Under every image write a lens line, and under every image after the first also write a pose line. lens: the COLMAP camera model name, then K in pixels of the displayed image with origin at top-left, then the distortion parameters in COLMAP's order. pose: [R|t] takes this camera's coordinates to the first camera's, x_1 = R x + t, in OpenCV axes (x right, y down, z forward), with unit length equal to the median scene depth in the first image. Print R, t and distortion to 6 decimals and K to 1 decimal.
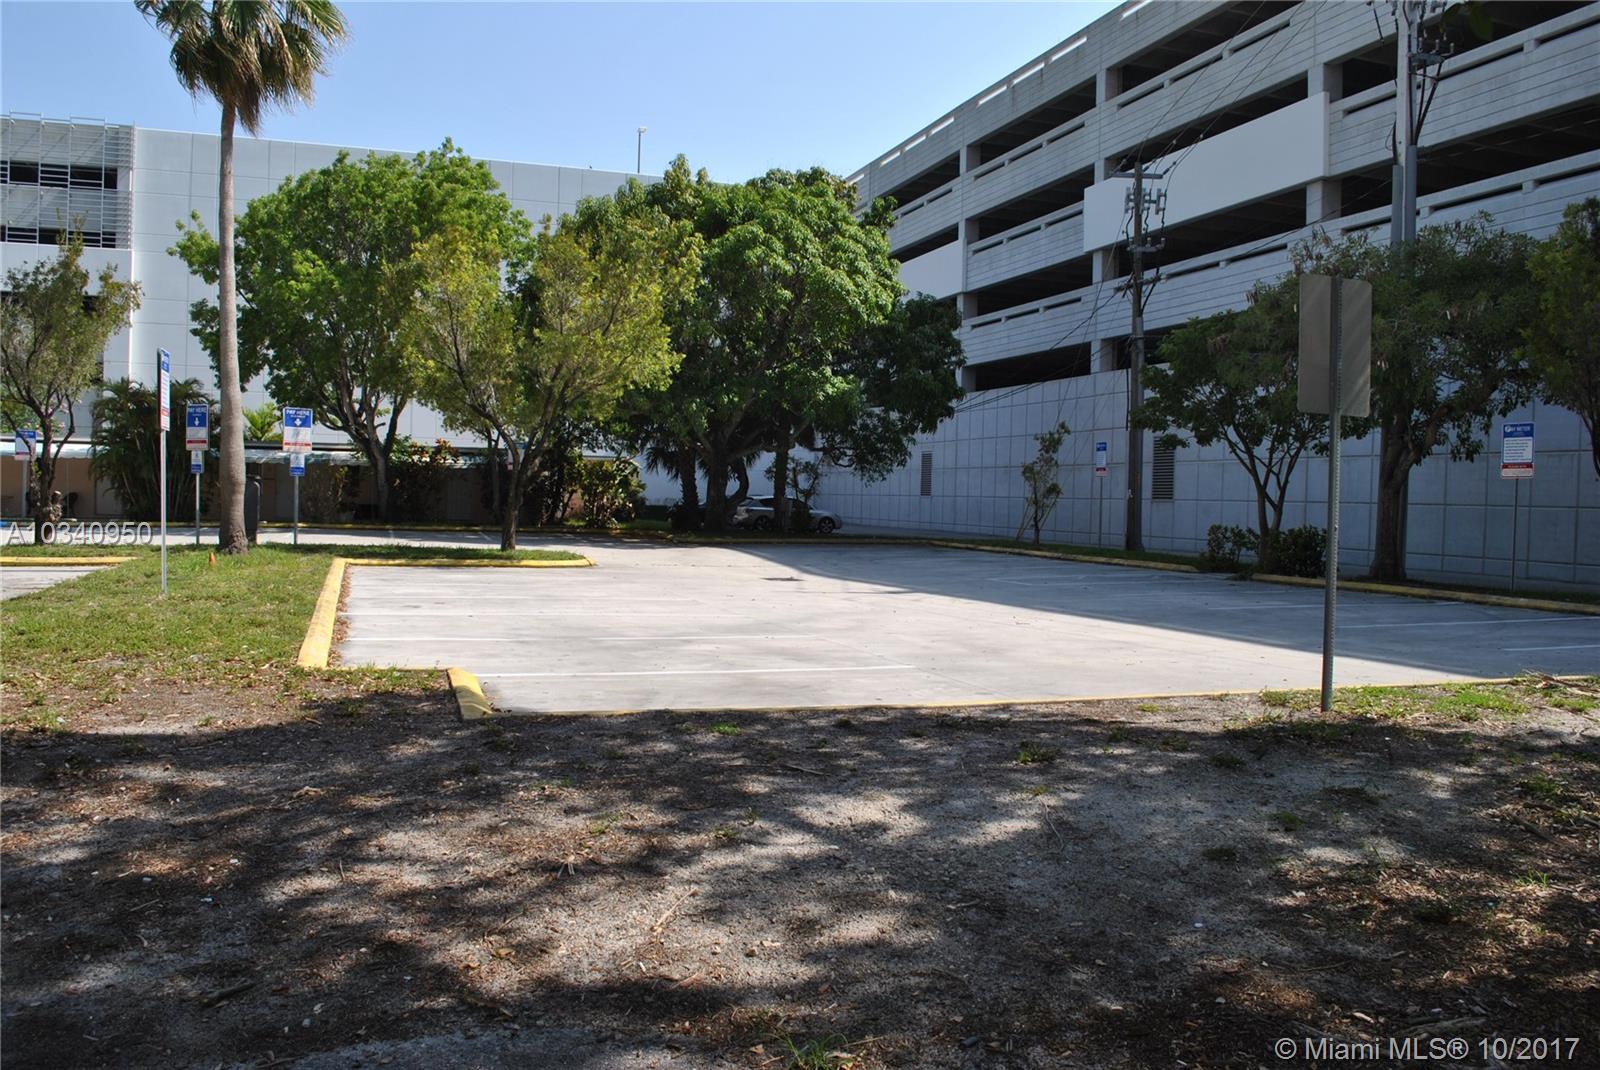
lens RADIAL K [[1263.1, 0, 792.9], [0, 1263.1, 539.5], [0, 0, 1]] dist [-0.089554, 0.017854]
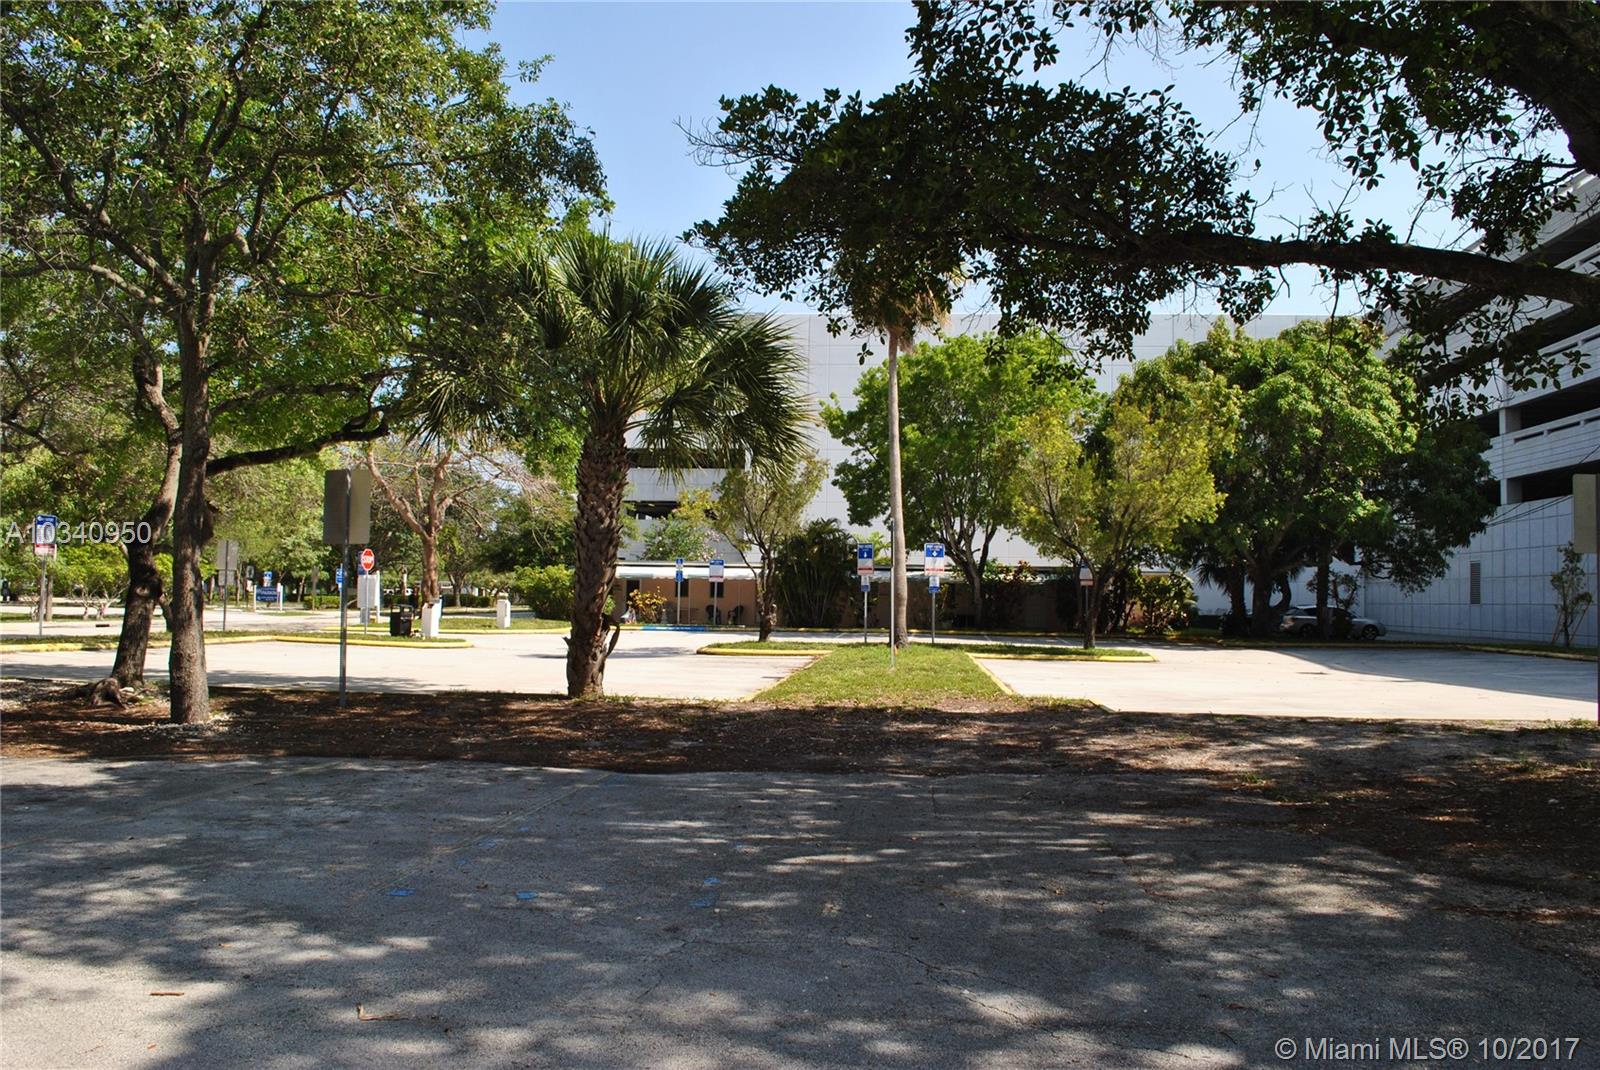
lens RADIAL K [[1263.1, 0, 810.9], [0, 1263.1, 521.3], [0, 0, 1]] dist [-0.089554, 0.017854]
pose [[0.913963, -0.031972, -0.404537, 0.028257], [-0.010222, 0.994761, -0.101715, 0.009036], [0.405670, 0.097099, 0.908848, -0.219799]]
